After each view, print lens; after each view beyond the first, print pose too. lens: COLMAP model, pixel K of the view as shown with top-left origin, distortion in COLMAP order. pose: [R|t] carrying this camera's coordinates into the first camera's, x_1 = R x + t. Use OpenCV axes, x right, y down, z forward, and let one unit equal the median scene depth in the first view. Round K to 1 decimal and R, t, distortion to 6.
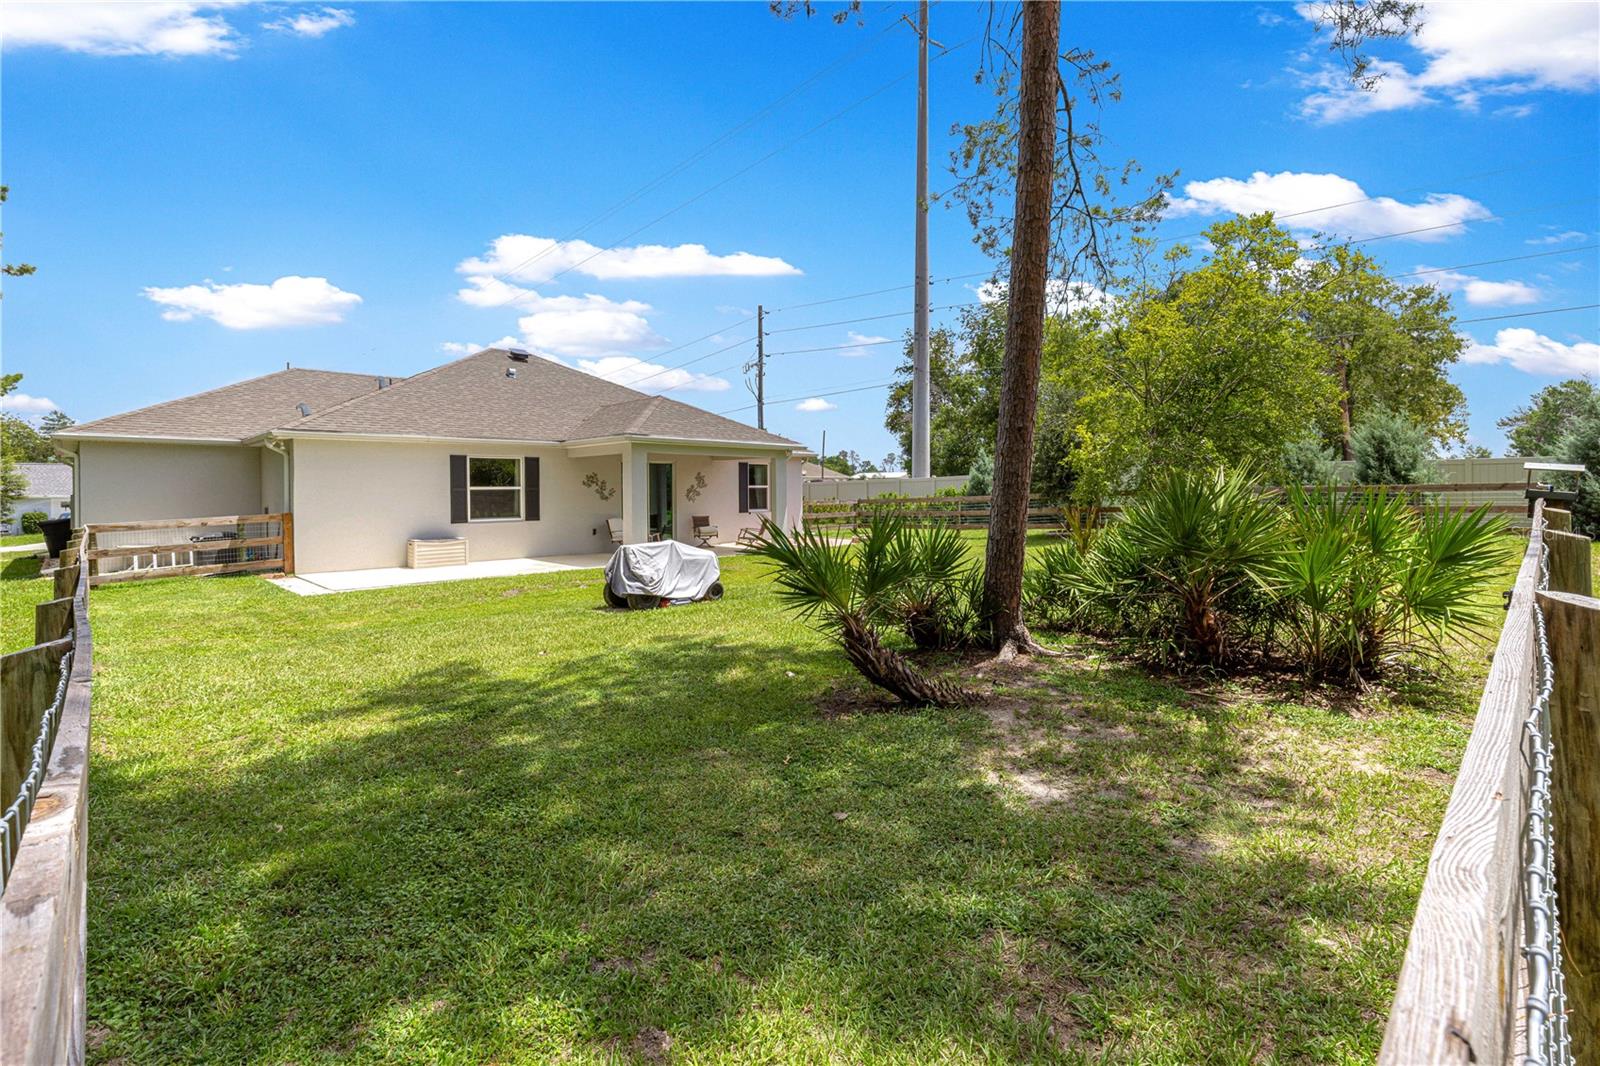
lens RADIAL K [[720.8, 0, 799.9], [0, 720.8, 491.9], [0, 0, 1]] dist [-0.001947, -0.000726]
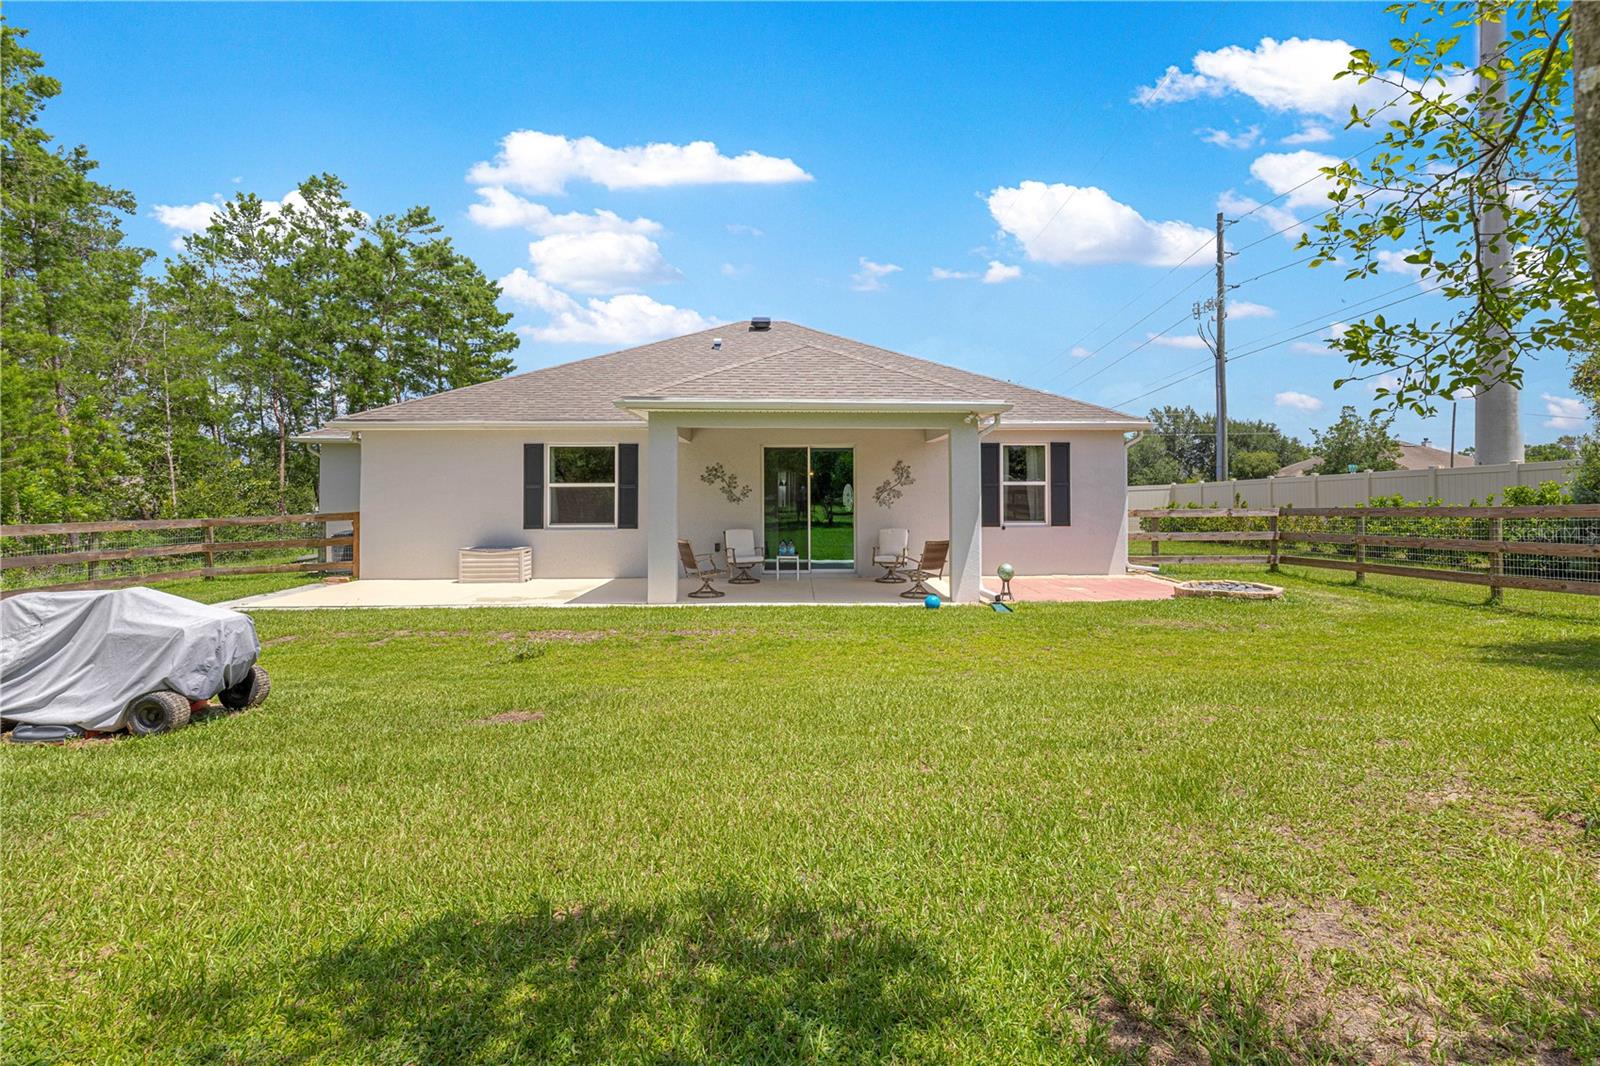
lens RADIAL K [[731.9, 0, 806.8], [0, 731.9, 490.7], [0, 0, 1]] dist [-0.001314, -0.000232]
pose [[0.734243, 0.001974, -0.678884, 0.292891], [-0.005281, 0.999982, -0.002804, 0.001594], [0.678866, 0.005644, 0.734240, 0.596247]]
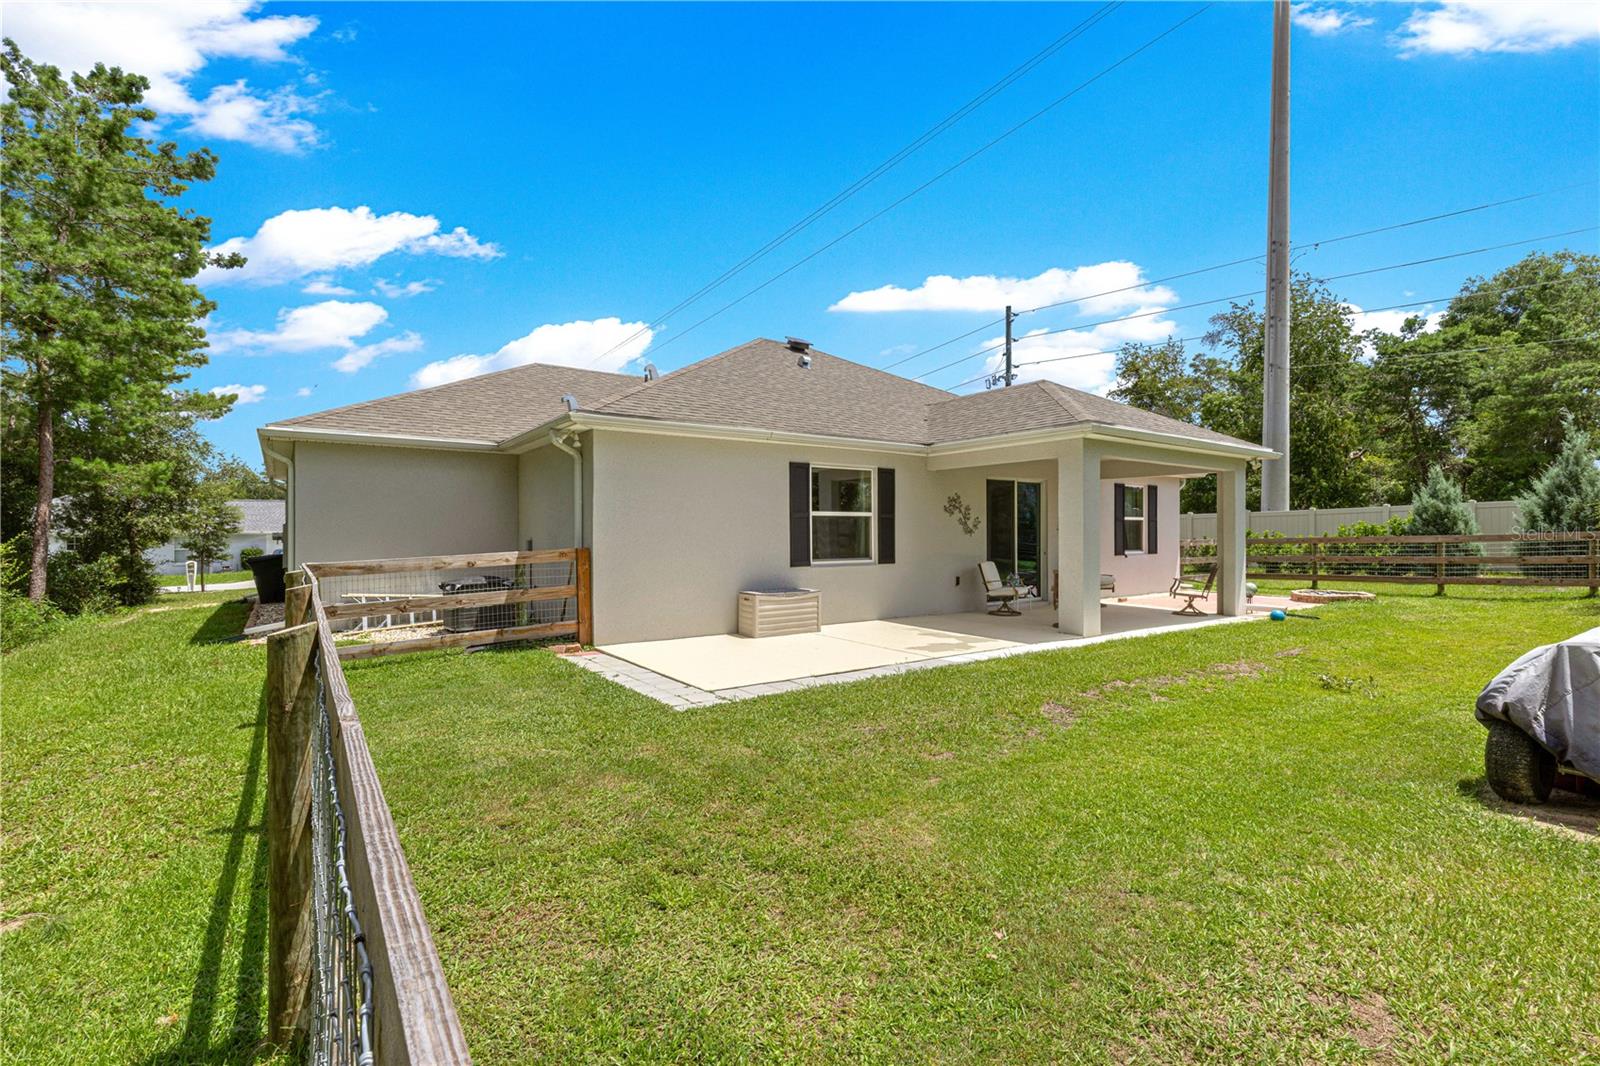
lens RADIAL K [[720.0, 0, 805.1], [0, 720.0, 537.2], [0, 0, 1]] dist [0.002057, -0.000109]
pose [[0.986244, 0.006024, -0.165184, -0.350583], [-0.005592, 0.999980, 0.003077, 0.014114], [0.165199, -0.002111, 0.986258, 0.345933]]
